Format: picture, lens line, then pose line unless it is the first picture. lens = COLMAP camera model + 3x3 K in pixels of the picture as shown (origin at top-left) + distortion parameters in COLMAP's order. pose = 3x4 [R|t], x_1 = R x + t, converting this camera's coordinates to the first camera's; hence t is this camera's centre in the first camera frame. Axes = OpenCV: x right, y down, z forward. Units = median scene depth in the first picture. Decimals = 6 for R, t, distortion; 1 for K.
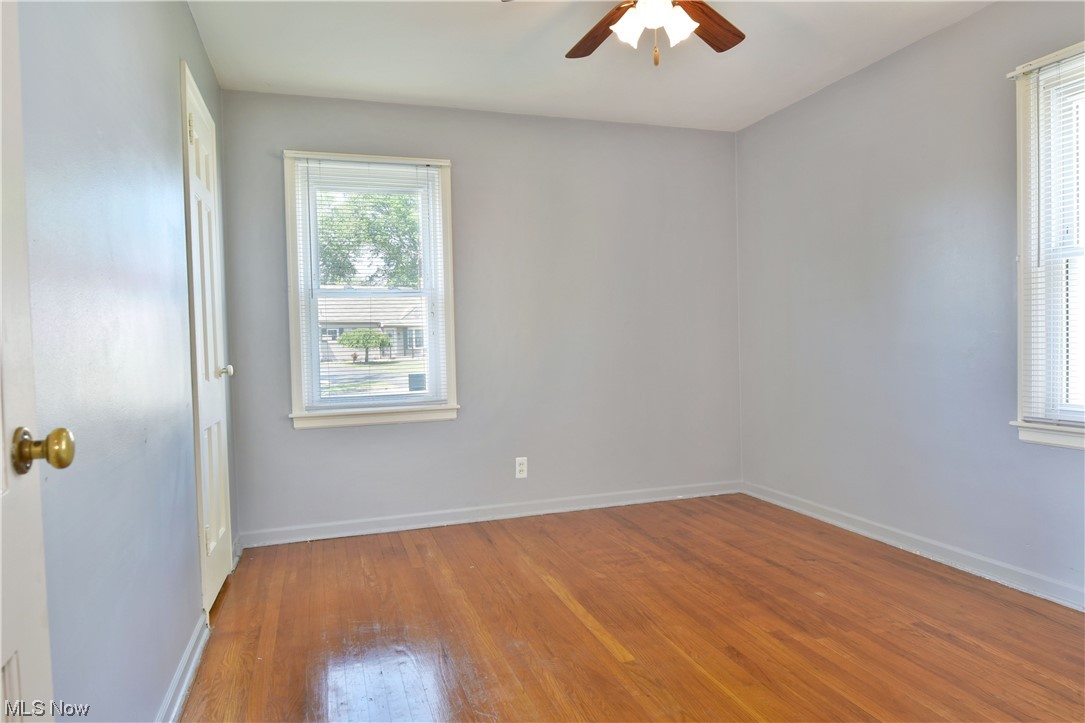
lens RADIAL K [[687.4, 0, 542.4], [0, 687.4, 362.3], [0, 0, 1]] dist [-0.005980, -0.009449]
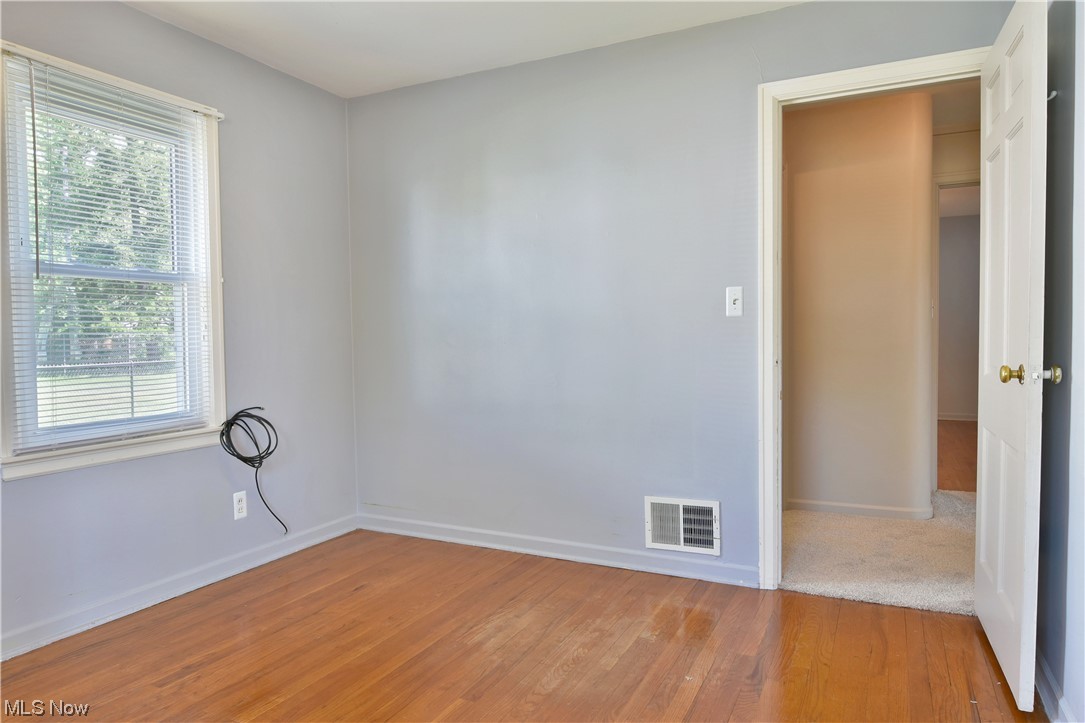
lens RADIAL K [[687.4, 0, 543.5], [0, 687.4, 362.8], [0, 0, 1]] dist [-0.005980, -0.009449]
pose [[-0.717808, 0.013894, 0.696102, -0.427247], [0.055745, 0.997738, 0.037569, -0.028549], [-0.694006, 0.065772, -0.716959, 1.332237]]
